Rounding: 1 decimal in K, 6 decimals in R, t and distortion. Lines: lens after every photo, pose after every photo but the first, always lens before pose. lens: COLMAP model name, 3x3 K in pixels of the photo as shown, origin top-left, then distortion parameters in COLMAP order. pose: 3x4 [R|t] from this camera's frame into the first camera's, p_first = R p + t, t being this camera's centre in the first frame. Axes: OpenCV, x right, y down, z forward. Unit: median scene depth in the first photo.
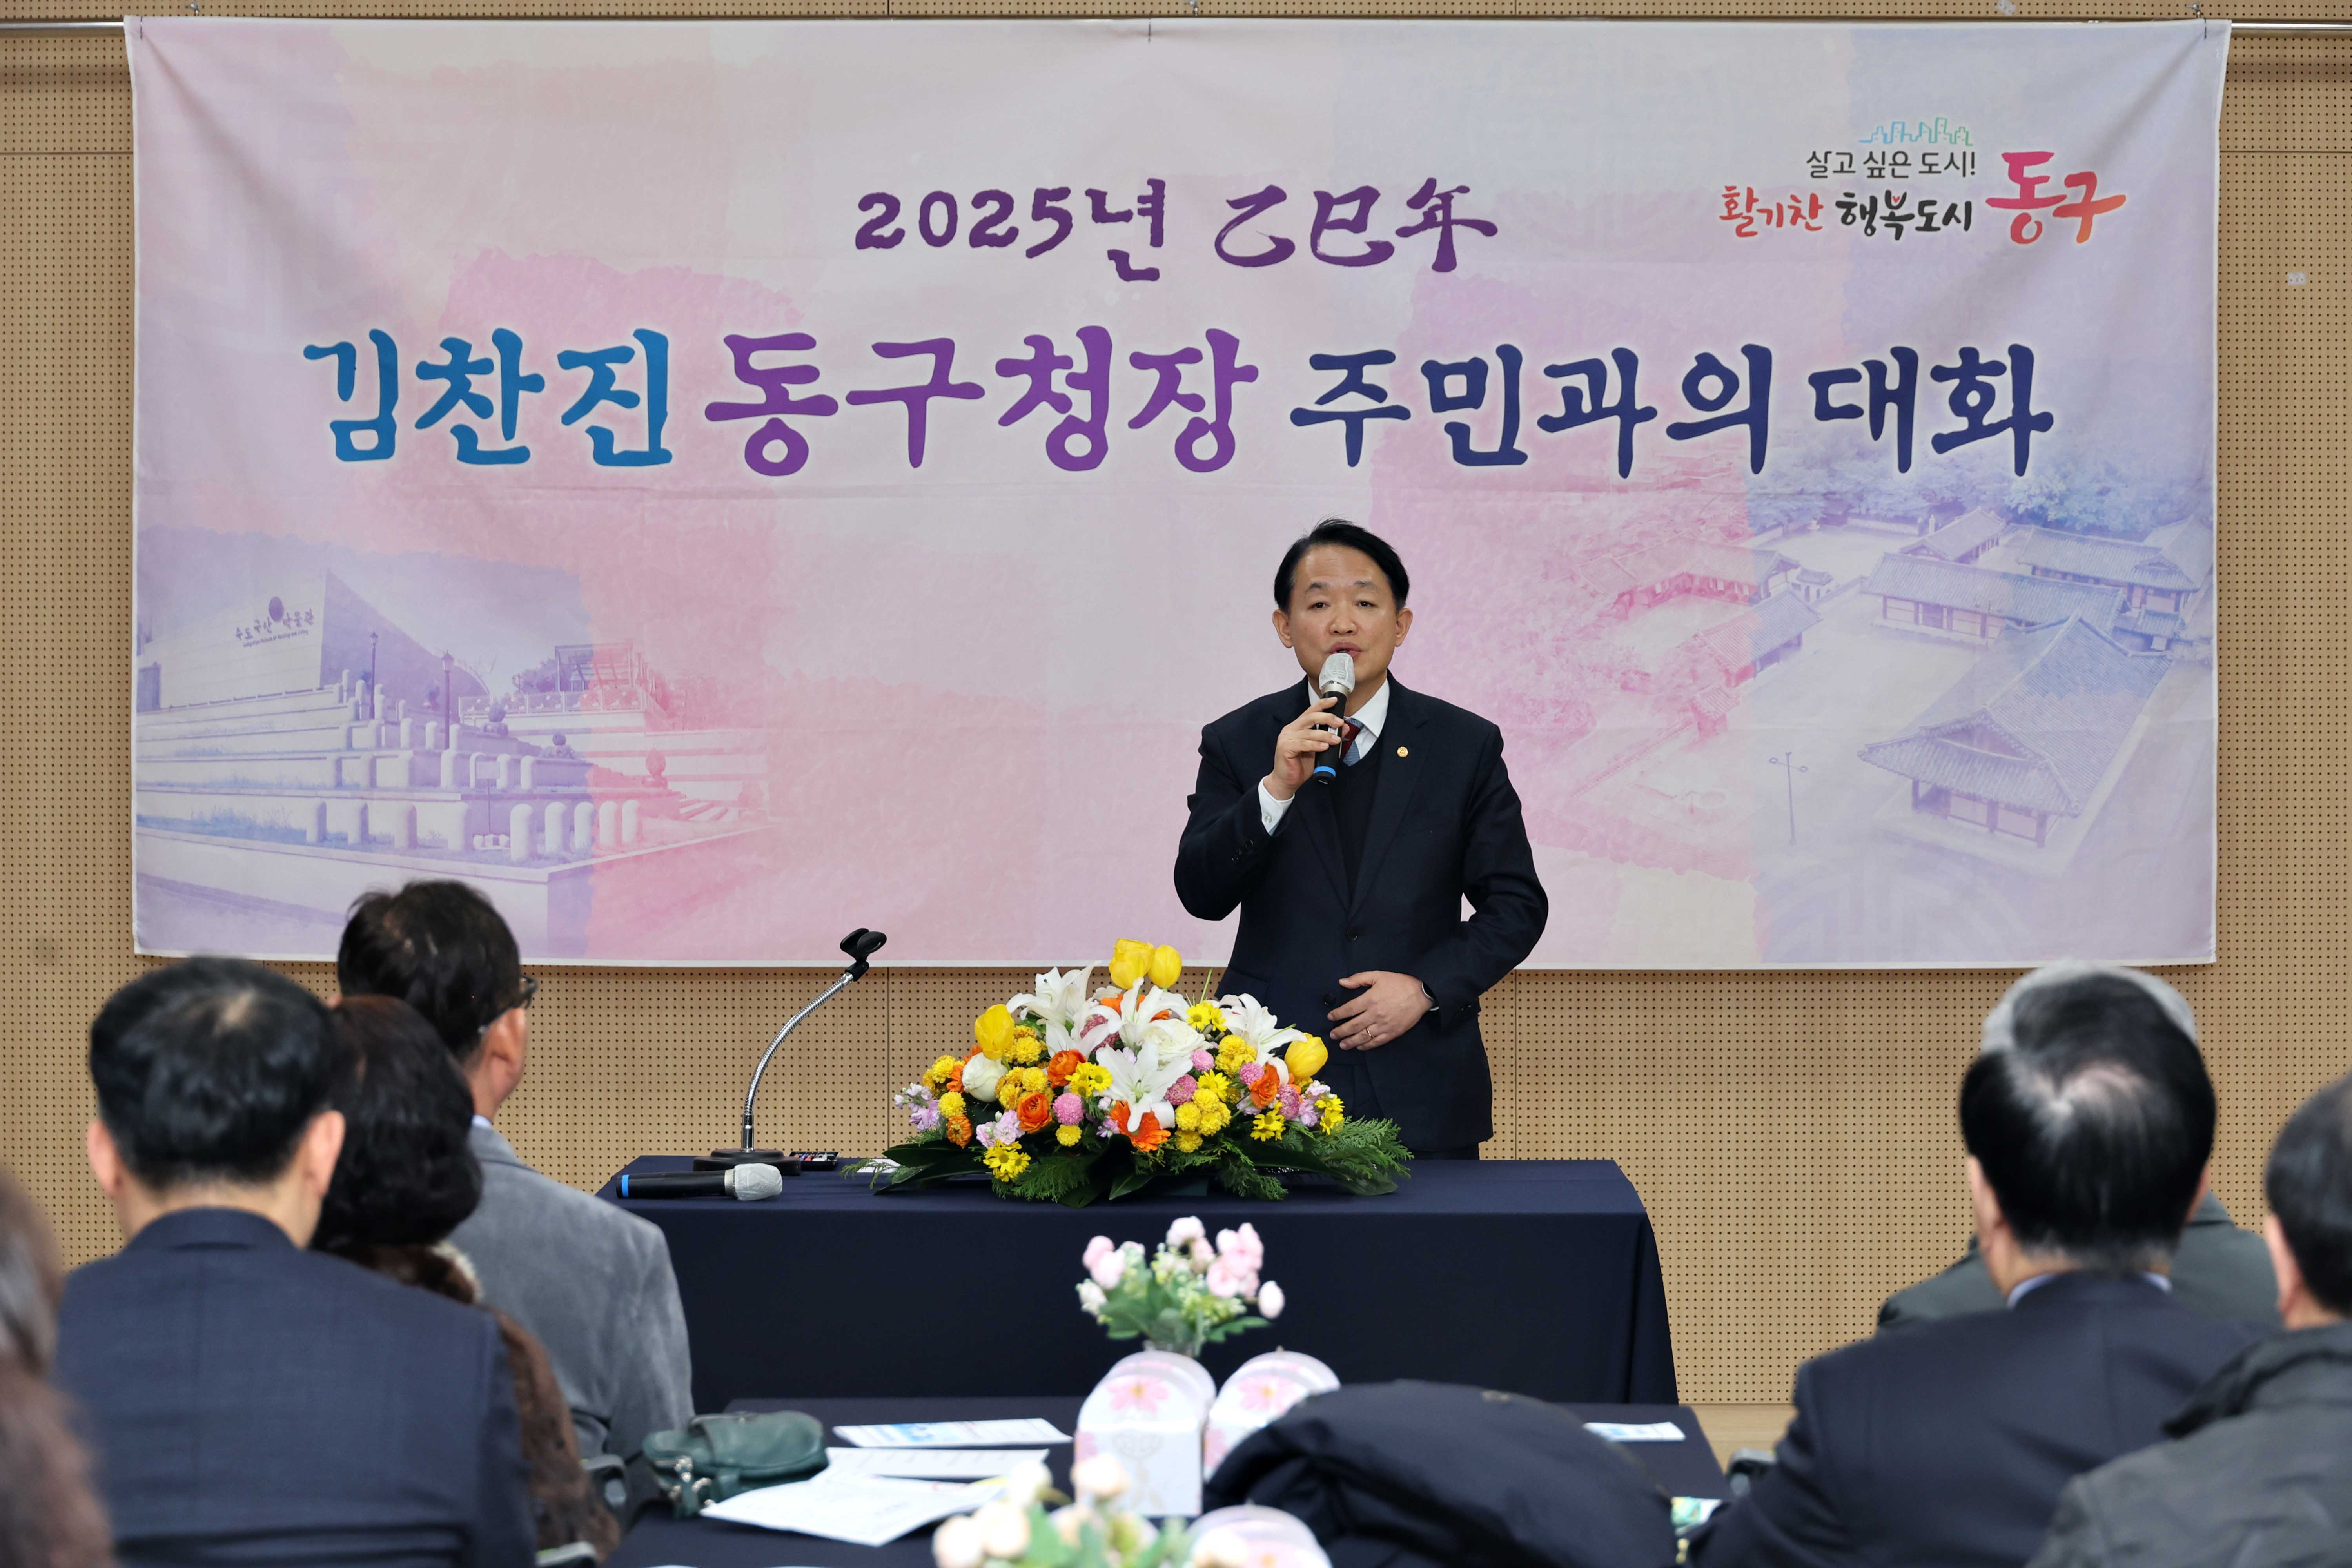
lens RADIAL K [[7146.7, 0, 1189.4], [0, 7146.7, 855.5], [0, 0, 1]] dist [-0.349419, 0.000000]
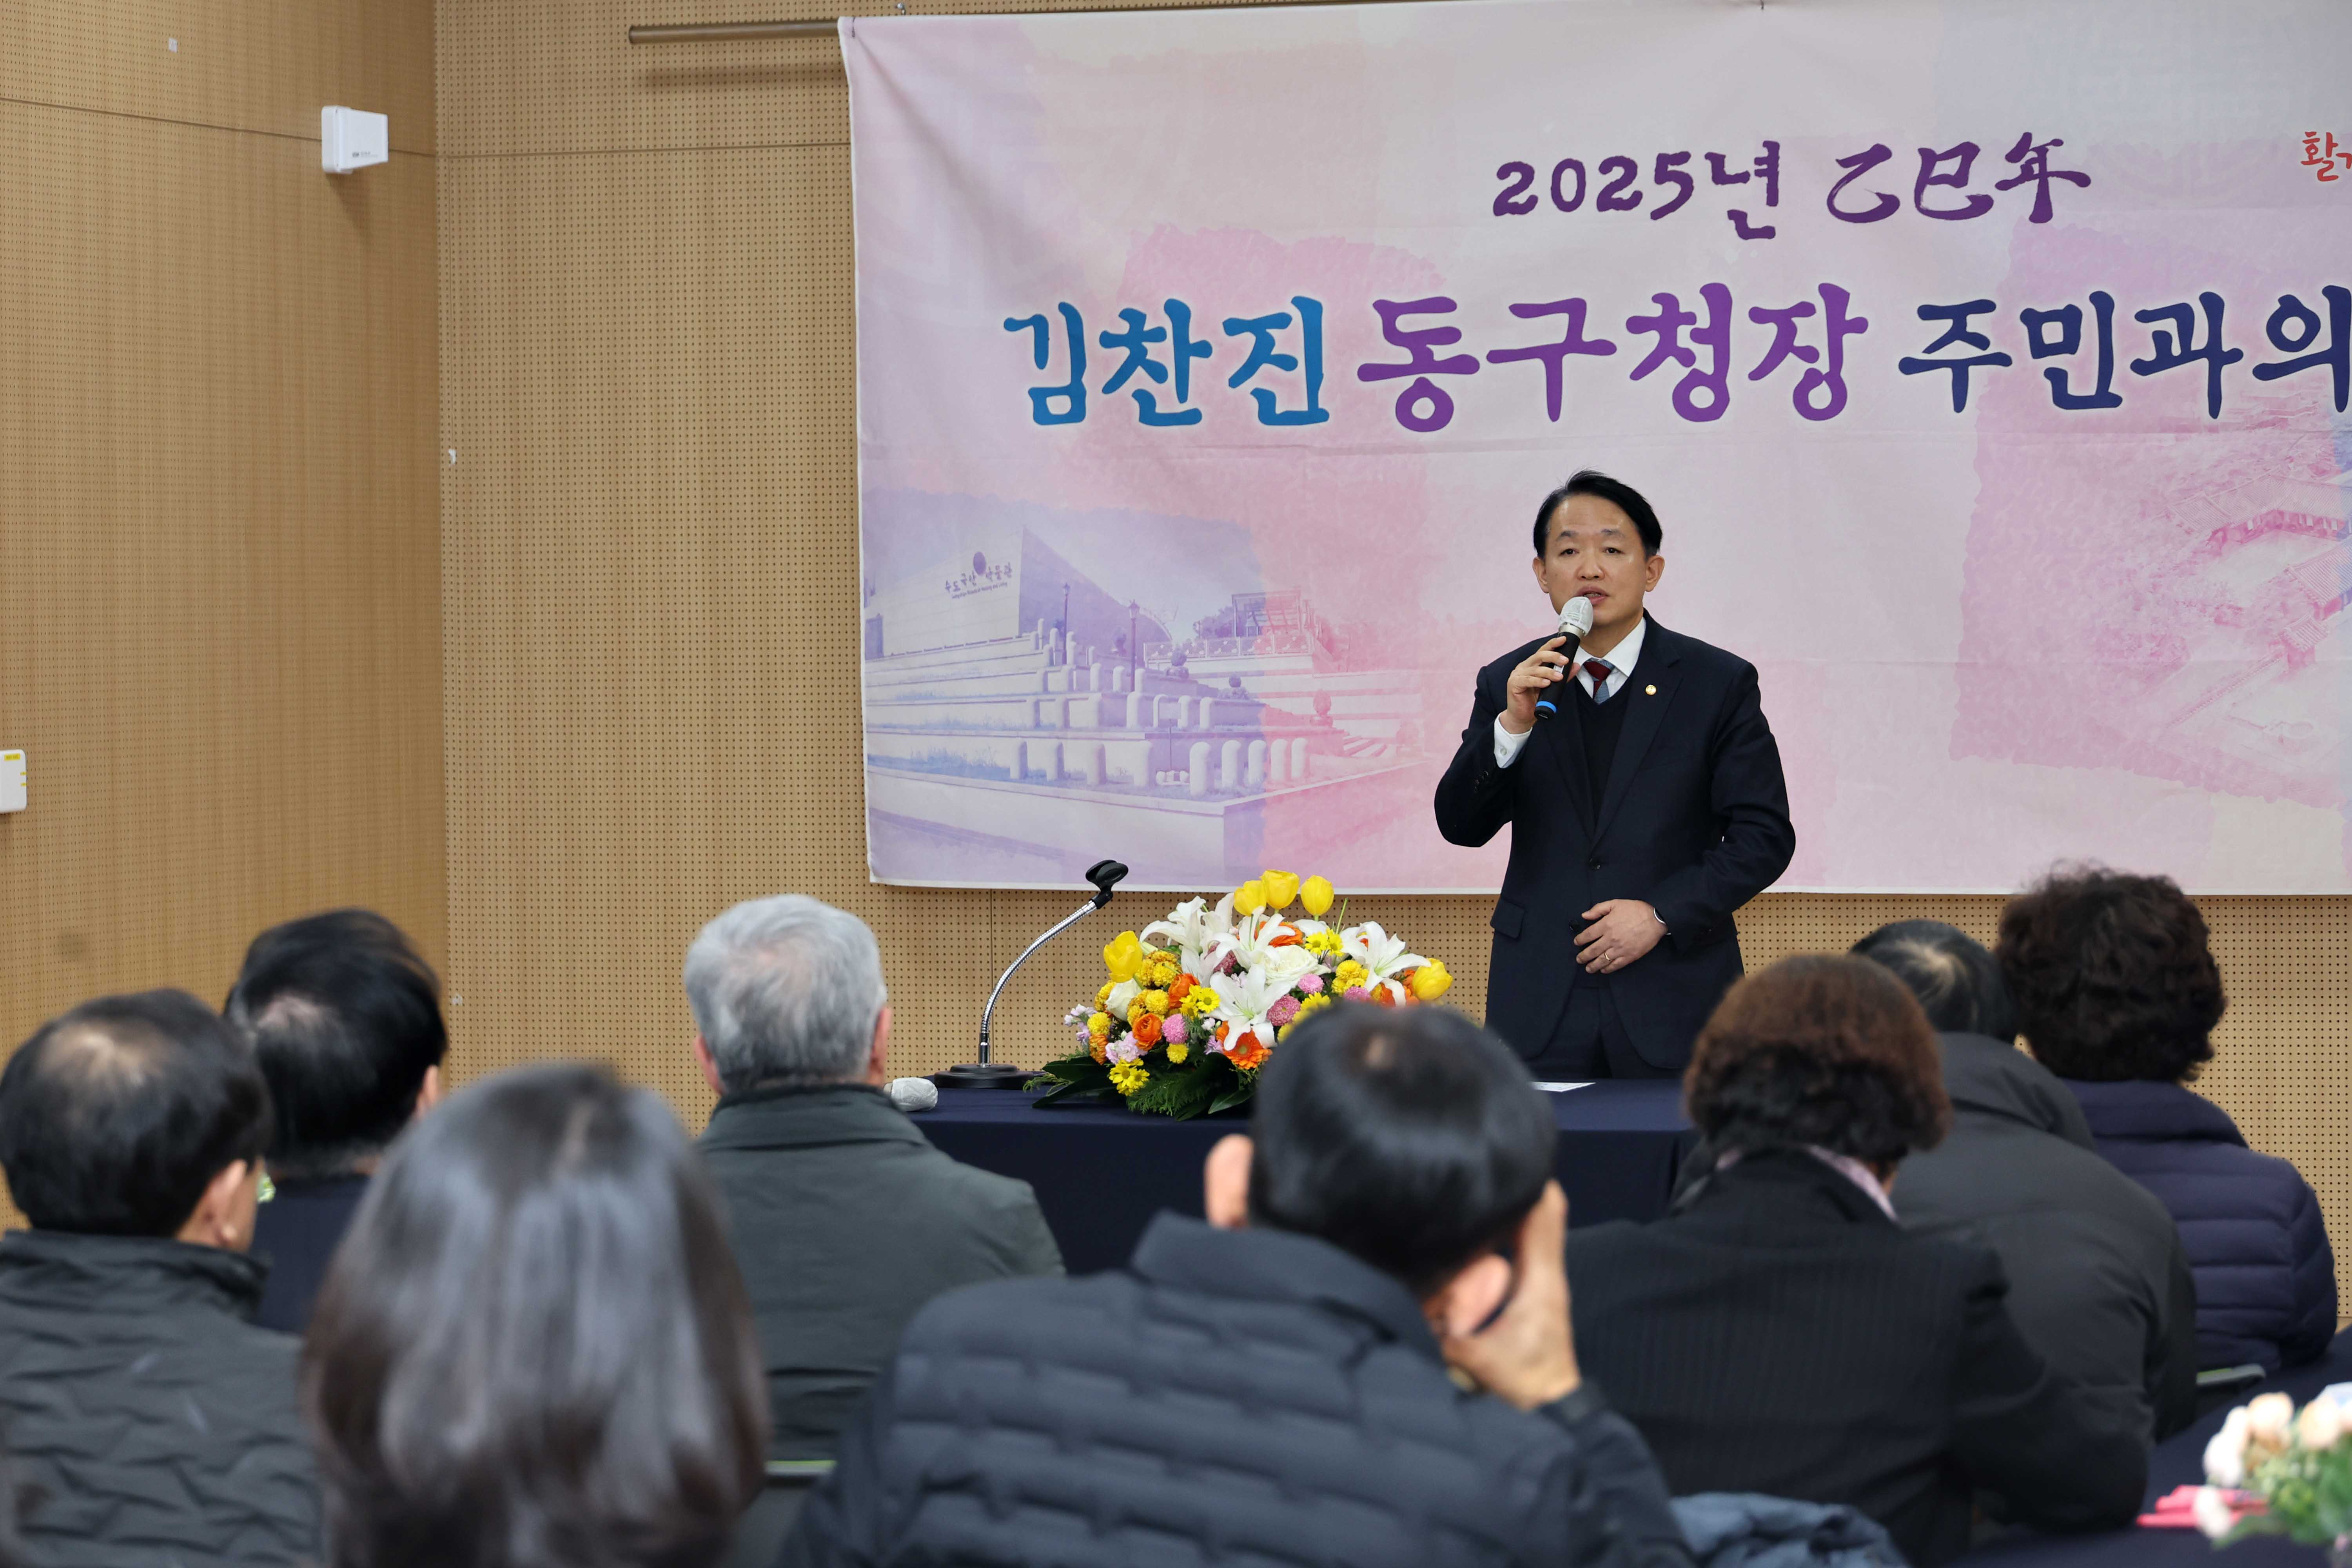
lens RADIAL K [[6948.8, 0, 1181.4], [0, 6948.8, 763.7], [0, 0, 1]] dist [-0.331468, 0.000000]
pose [[0.950284, -0.006520, -0.311317, 0.228850], [0.005791, 0.999978, -0.003266, -0.000616], [0.311331, 0.001301, 0.950301, 0.006918]]
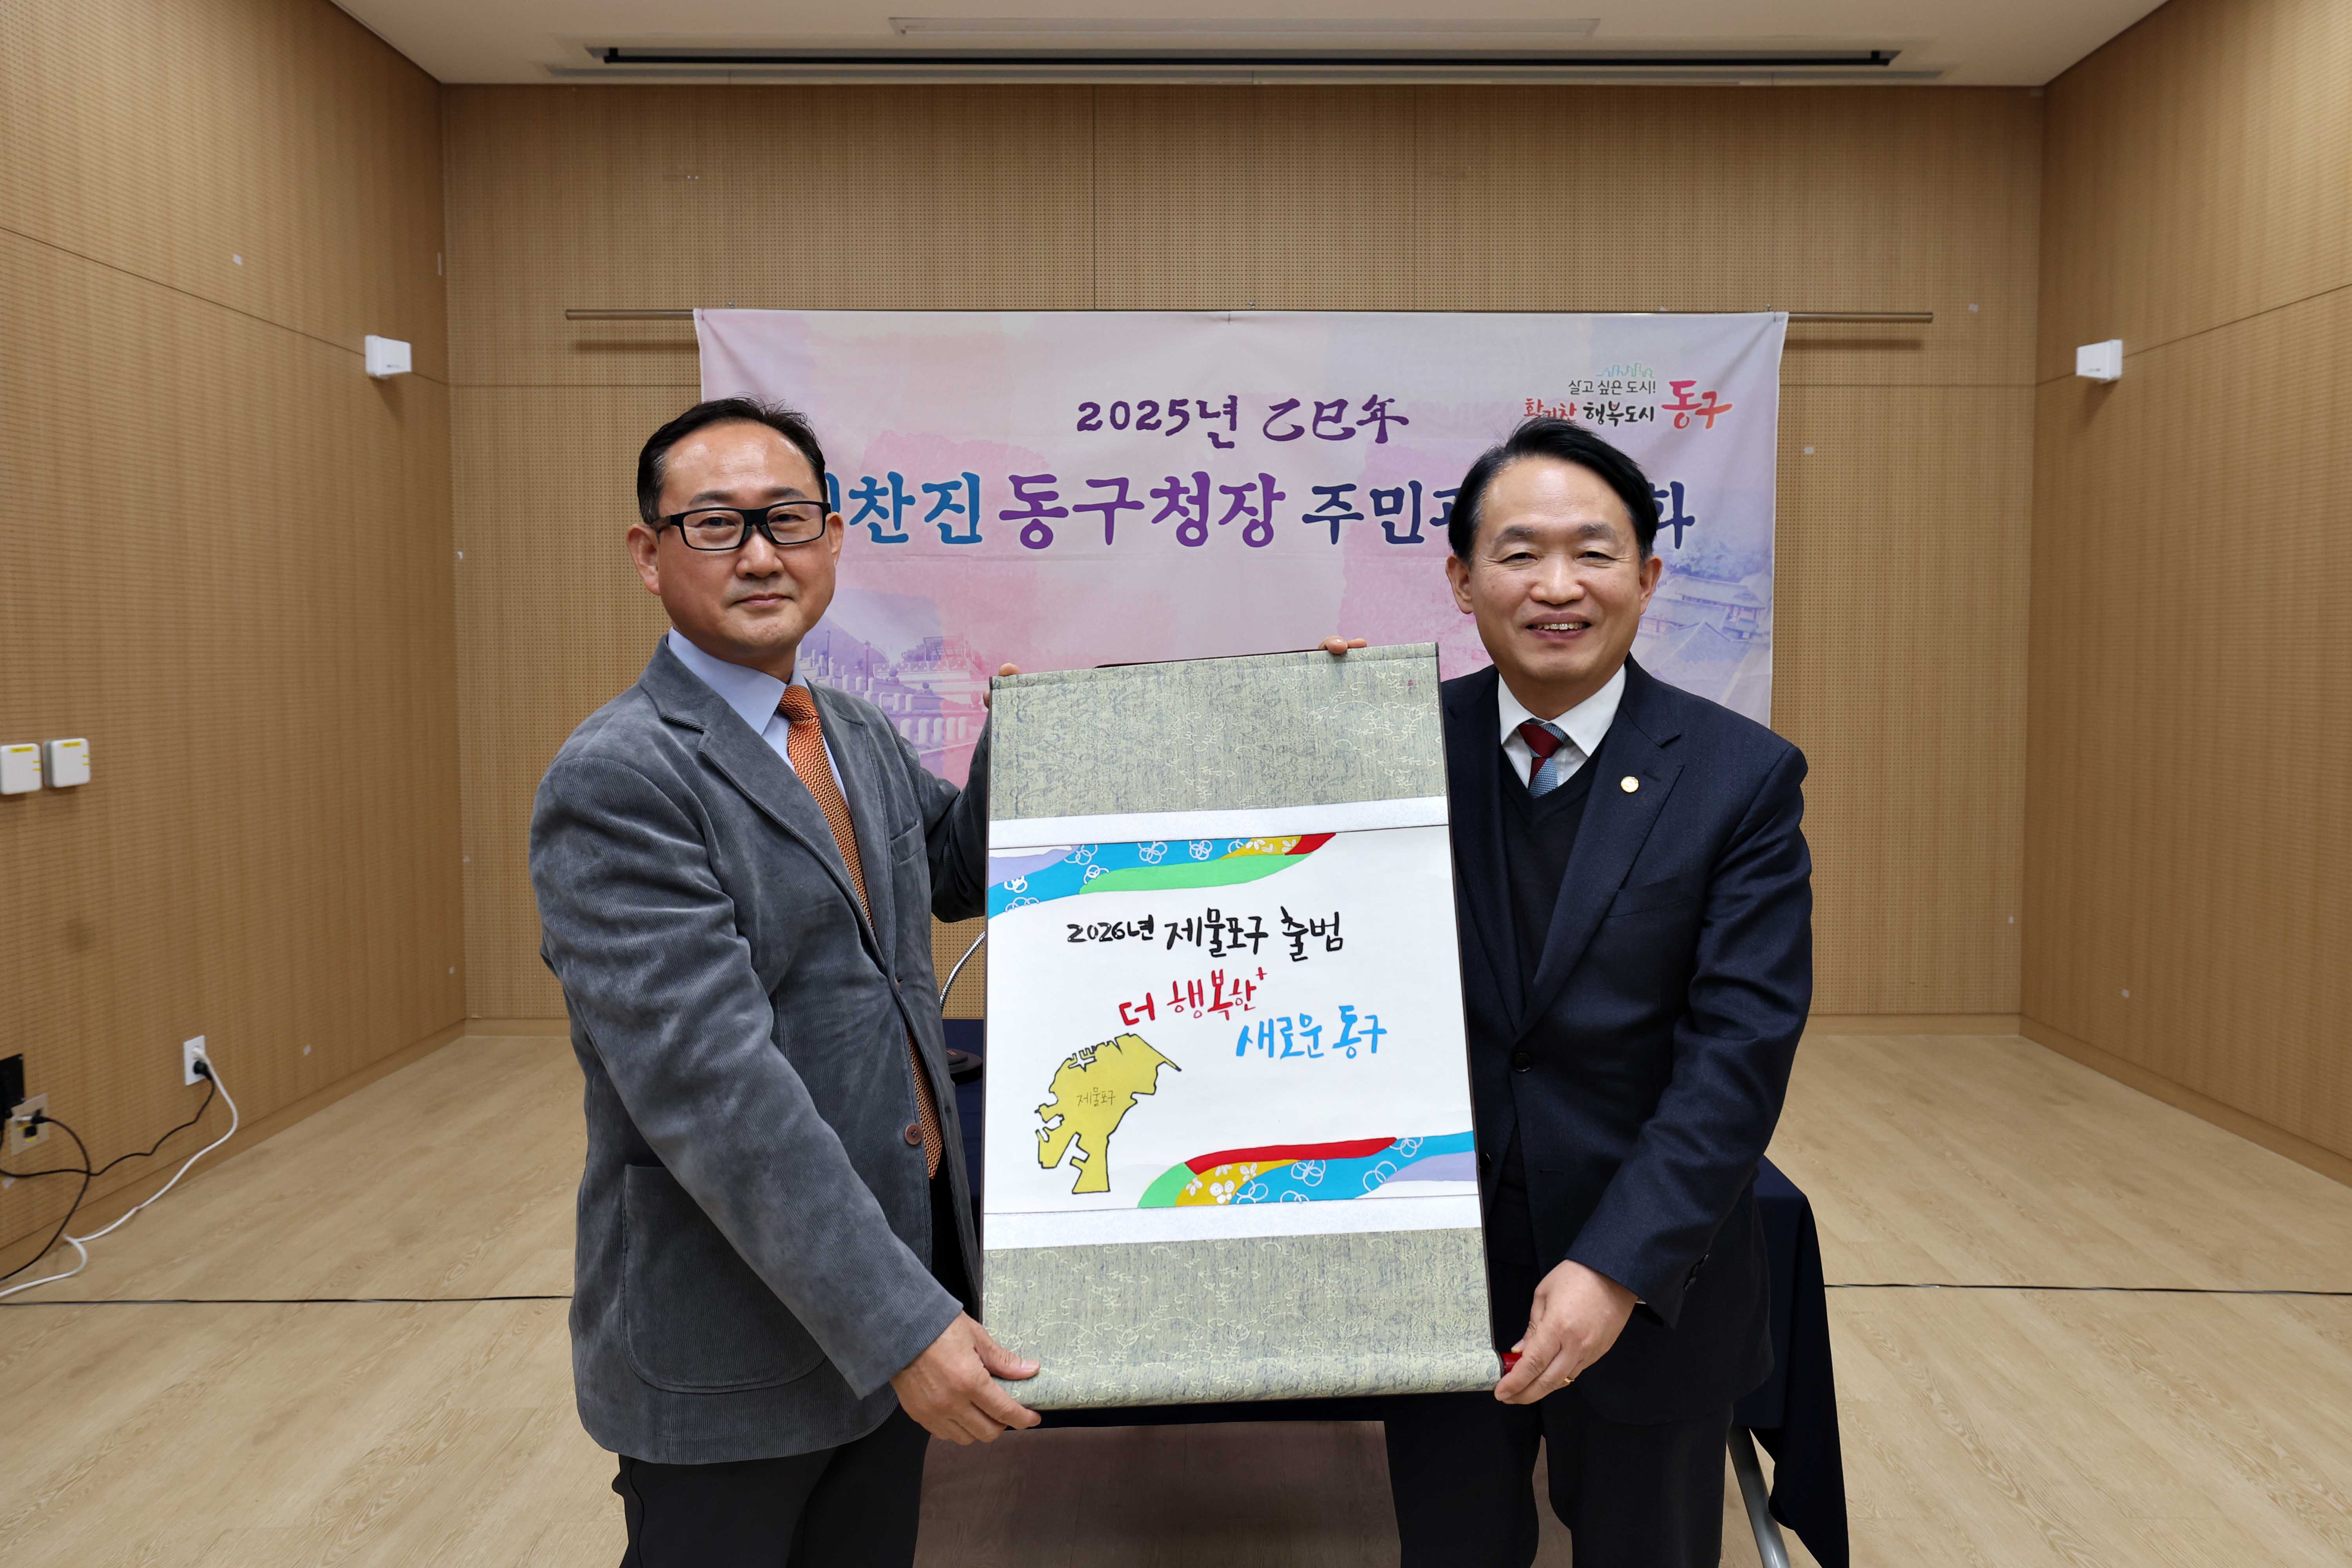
lens RADIAL K [[1489.4, 0, 1233.5], [0, 1489.4, 739.5], [0, 0, 1]] dist [-0.047353, 0.020452]
pose [[0.999875, -0.002216, 0.015684, -0.011002], [0.001916, 0.999815, 0.019120, -0.009180], [-0.015724, -0.019087, 0.999694, 0.594703]]
